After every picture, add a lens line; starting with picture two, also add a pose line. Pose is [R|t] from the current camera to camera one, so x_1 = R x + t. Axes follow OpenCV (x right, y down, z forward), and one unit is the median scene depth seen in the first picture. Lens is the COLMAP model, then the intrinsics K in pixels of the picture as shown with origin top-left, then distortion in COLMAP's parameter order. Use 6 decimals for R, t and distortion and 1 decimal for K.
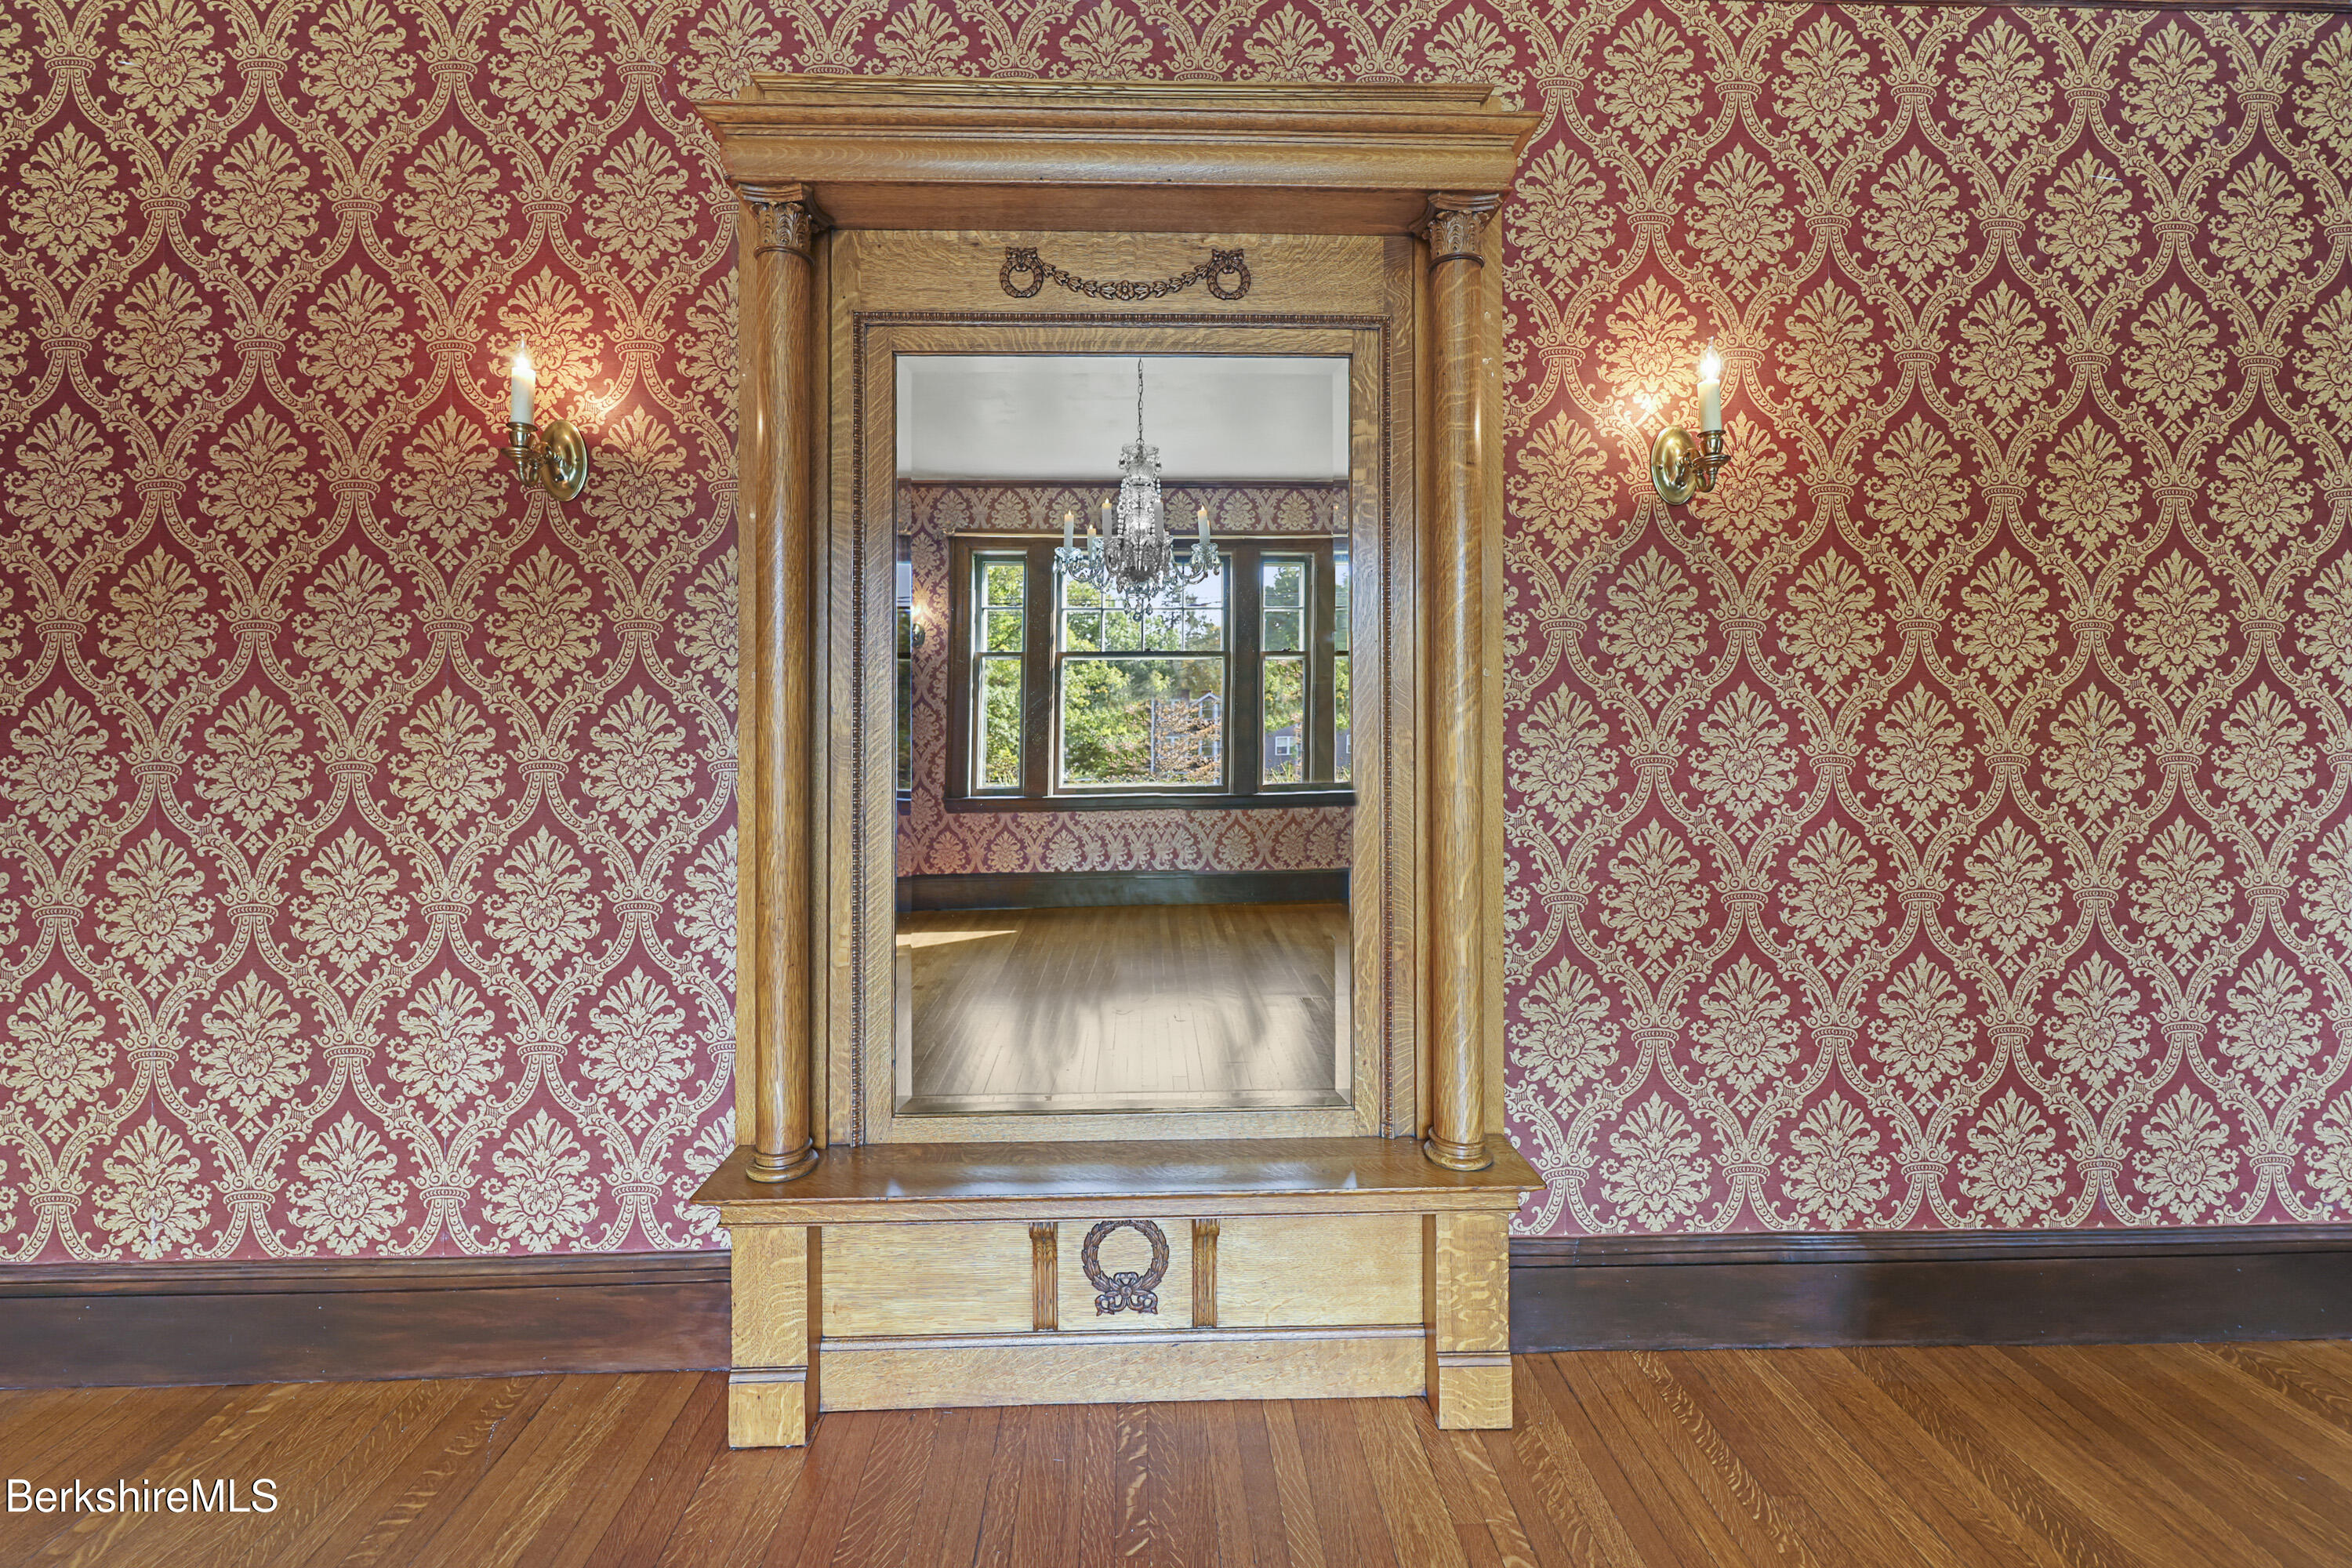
lens RADIAL K [[1093.4, 0, 1177.8], [0, 1093.4, 705.6], [0, 0, 1]] dist [0.002133, -0.000457]
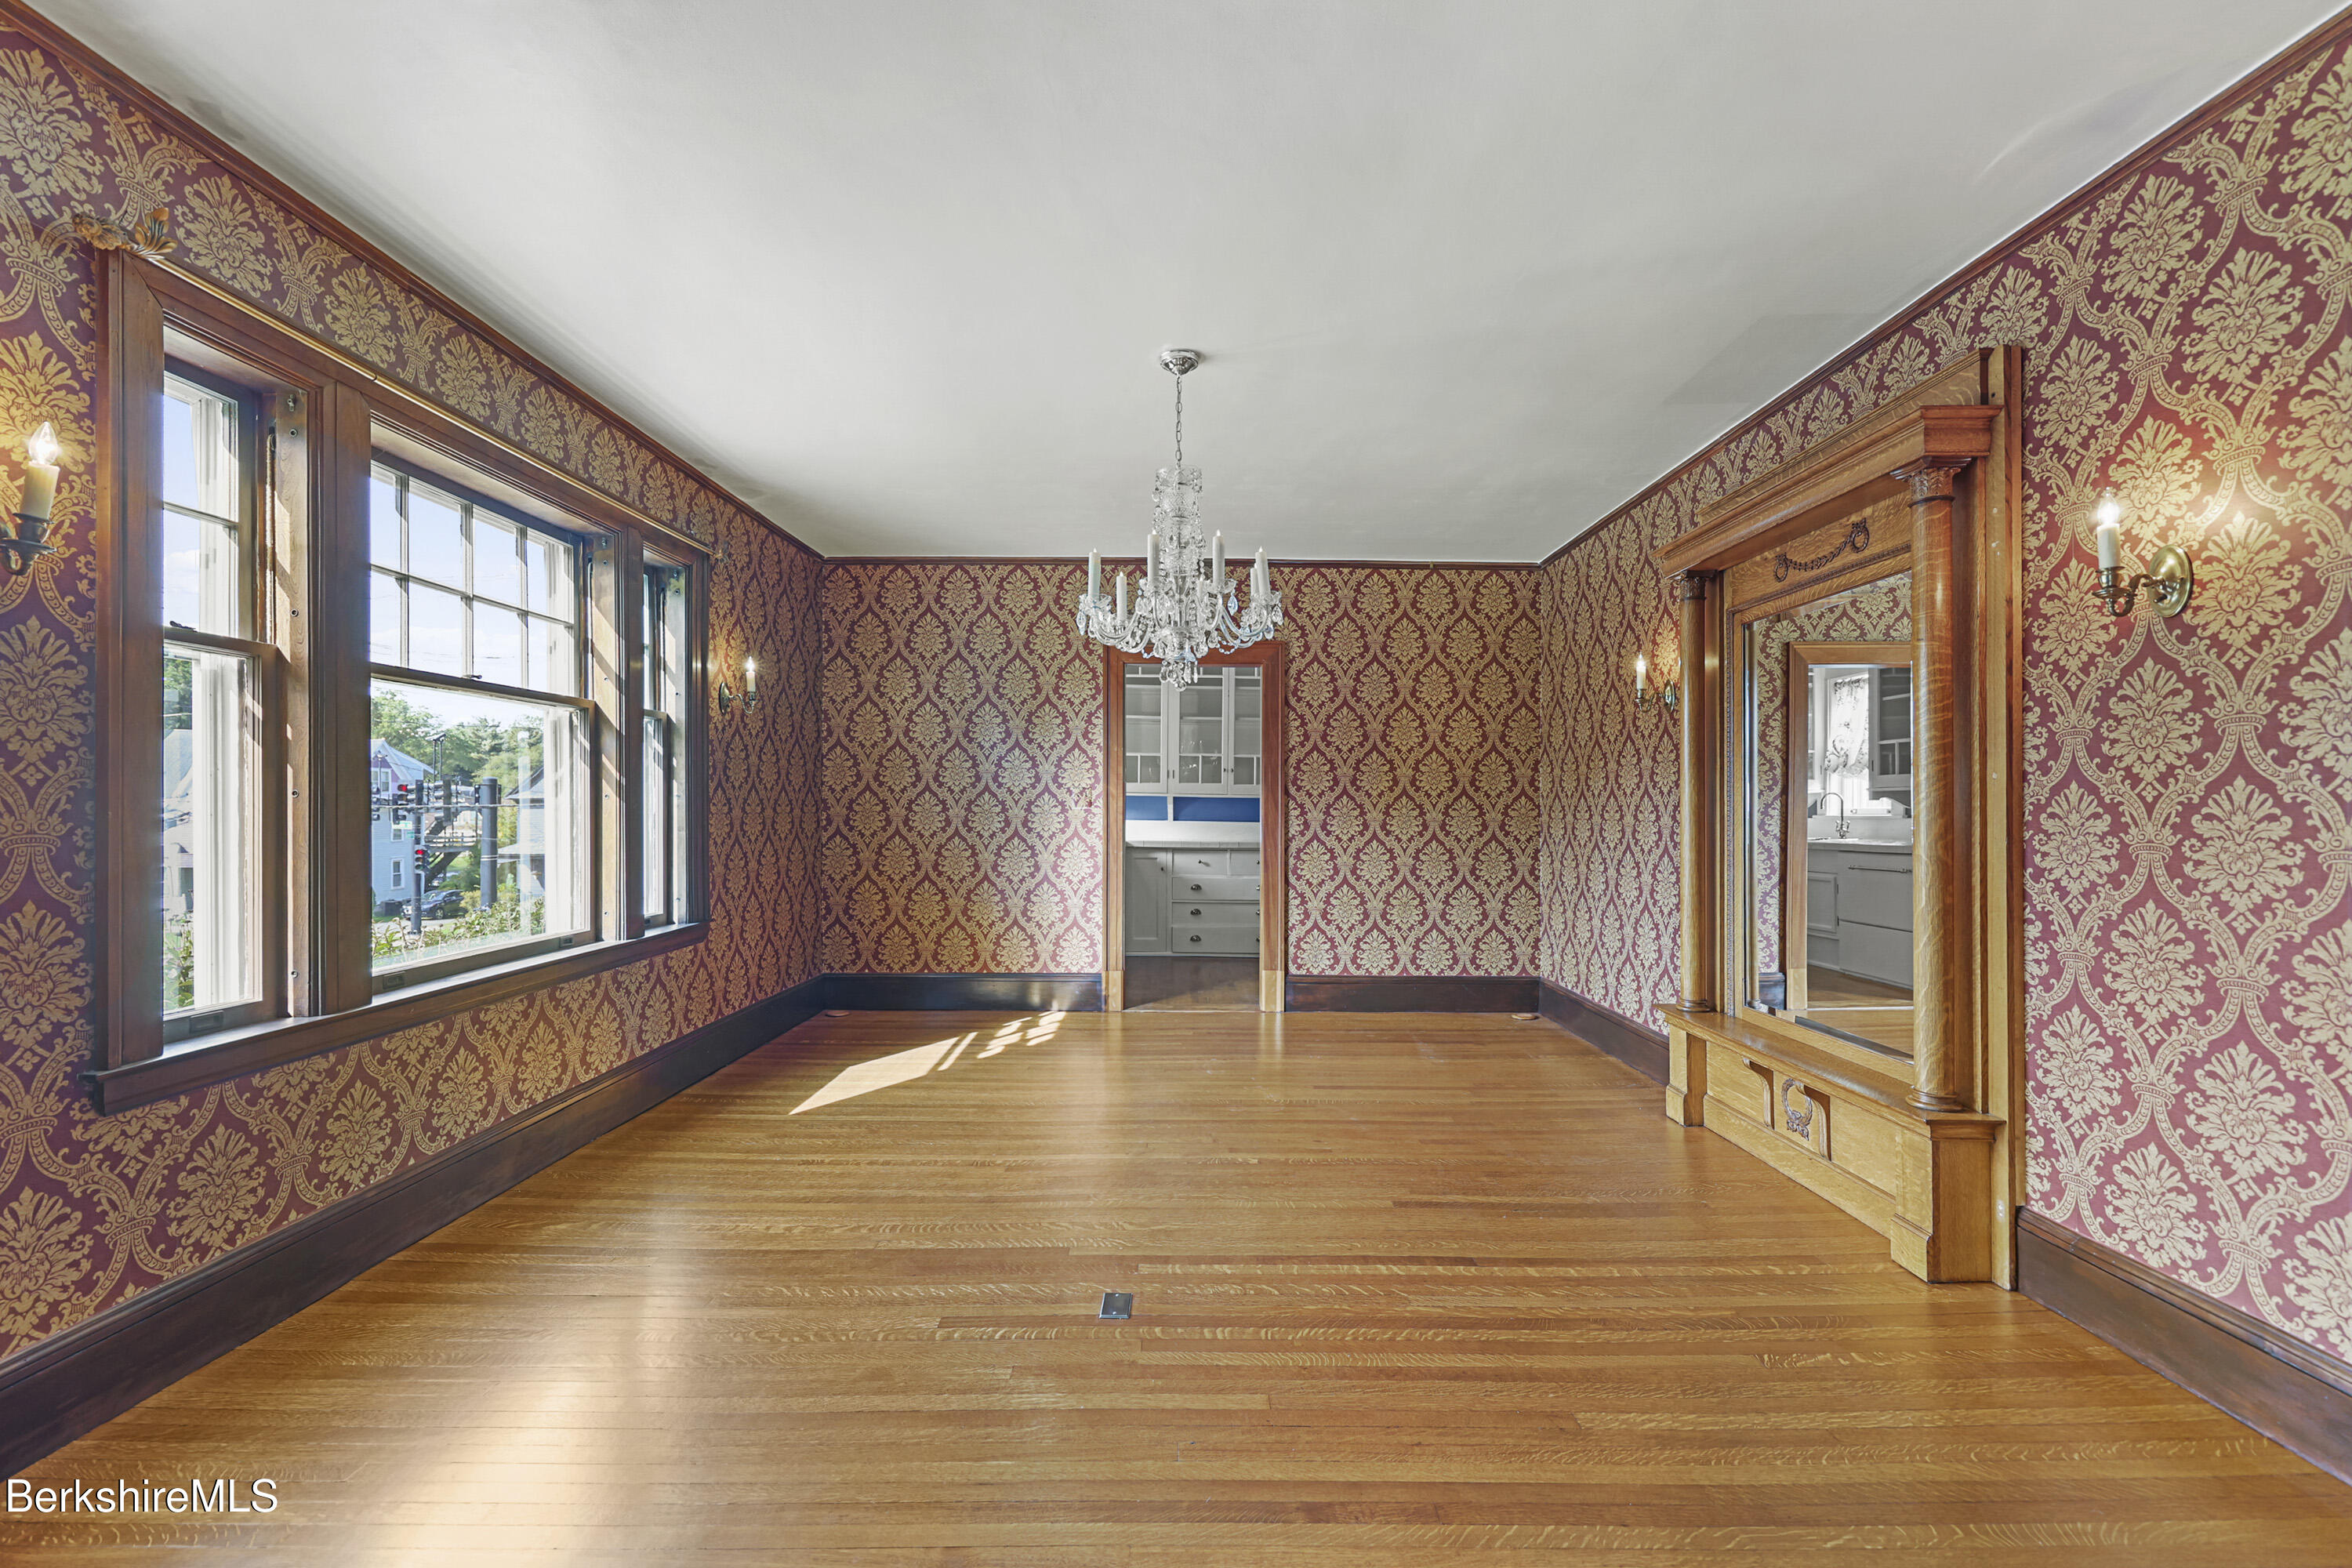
lens RADIAL K [[950.0, 0, 1187.8], [0, 950.0, 786.7], [0, 0, 1]] dist [0.001397, 0.000082]
pose [[-0.040196, -0.019408, -0.999003, 0.310386], [0.010270, 0.999751, -0.019835, -0.000777], [0.999139, -0.011057, -0.039987, 0.011619]]
